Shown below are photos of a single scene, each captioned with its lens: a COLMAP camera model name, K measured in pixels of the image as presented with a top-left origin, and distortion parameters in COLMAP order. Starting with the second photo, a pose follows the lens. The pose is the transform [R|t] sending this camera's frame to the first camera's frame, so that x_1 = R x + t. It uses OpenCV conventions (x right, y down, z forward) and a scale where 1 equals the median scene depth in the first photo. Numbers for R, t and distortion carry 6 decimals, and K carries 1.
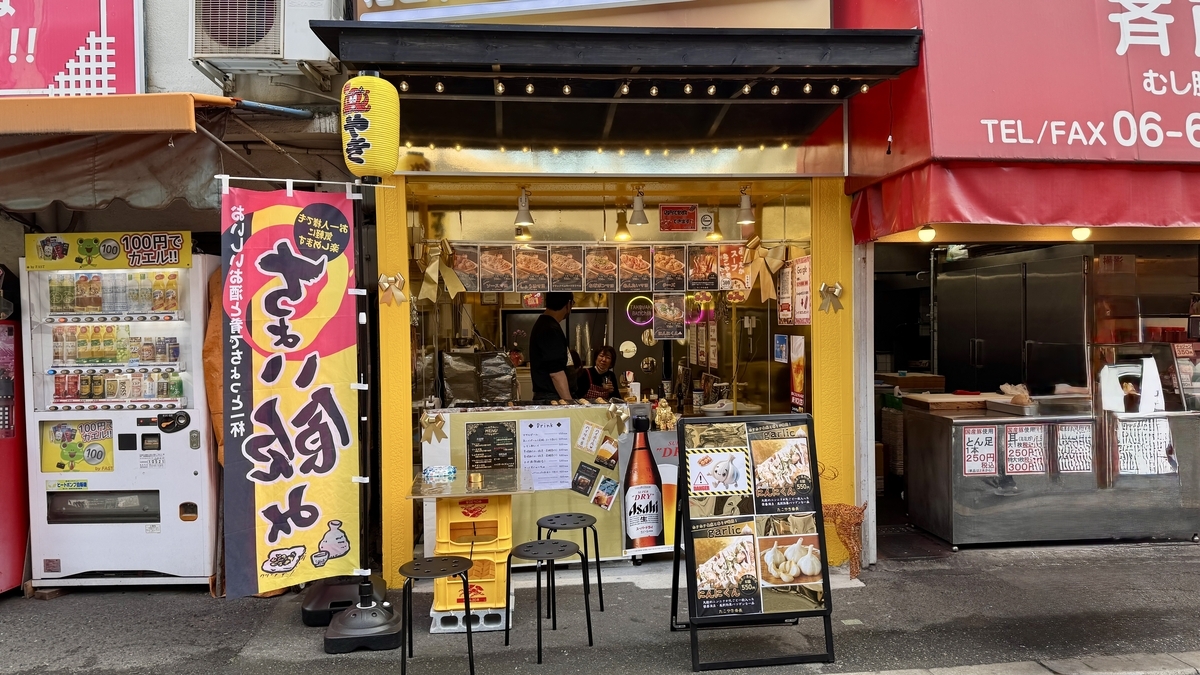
lens RADIAL K [[737.5, 0, 600.0], [0, 737.5, 337.5], [0, 0, 1]] dist [0.074552, -0.086606]
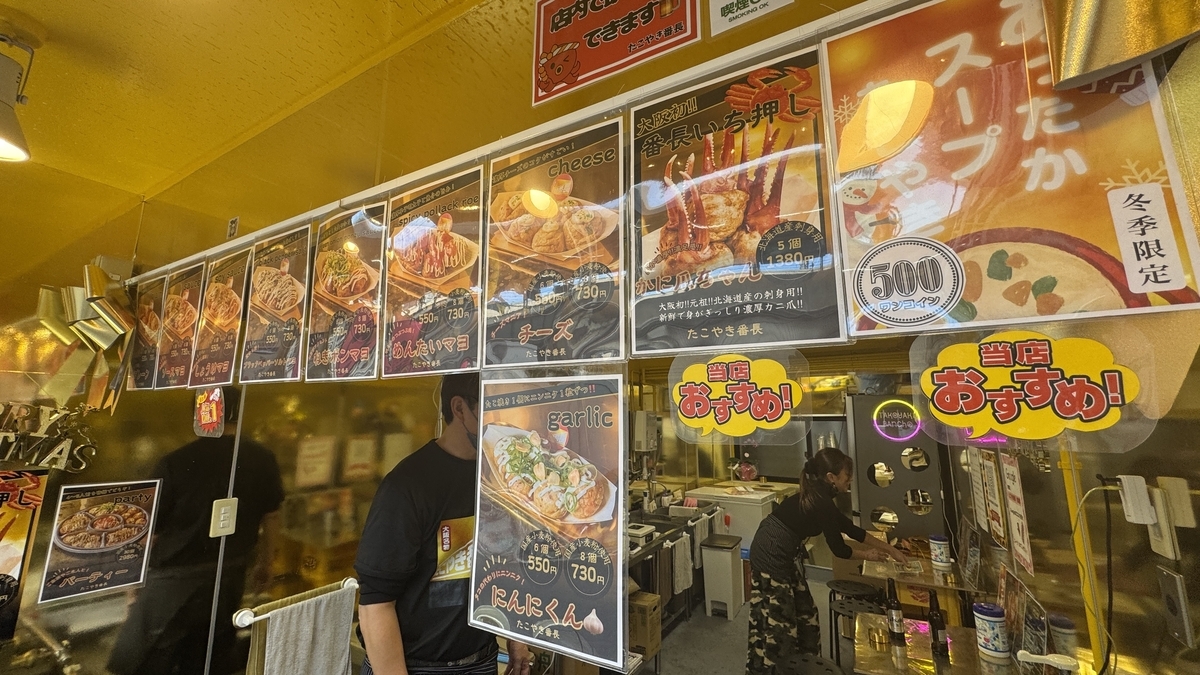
lens RADIAL K [[465.8, 0, 600.0], [0, 465.8, 337.5], [0, 0, 1]] dist [-0.011578, 0.000146]
pose [[0.811599, -0.082285, -0.578391, 0.135897], [-0.031141, 0.982531, -0.183476, -0.037618], [0.583384, 0.166921, 0.794859, 0.712125]]
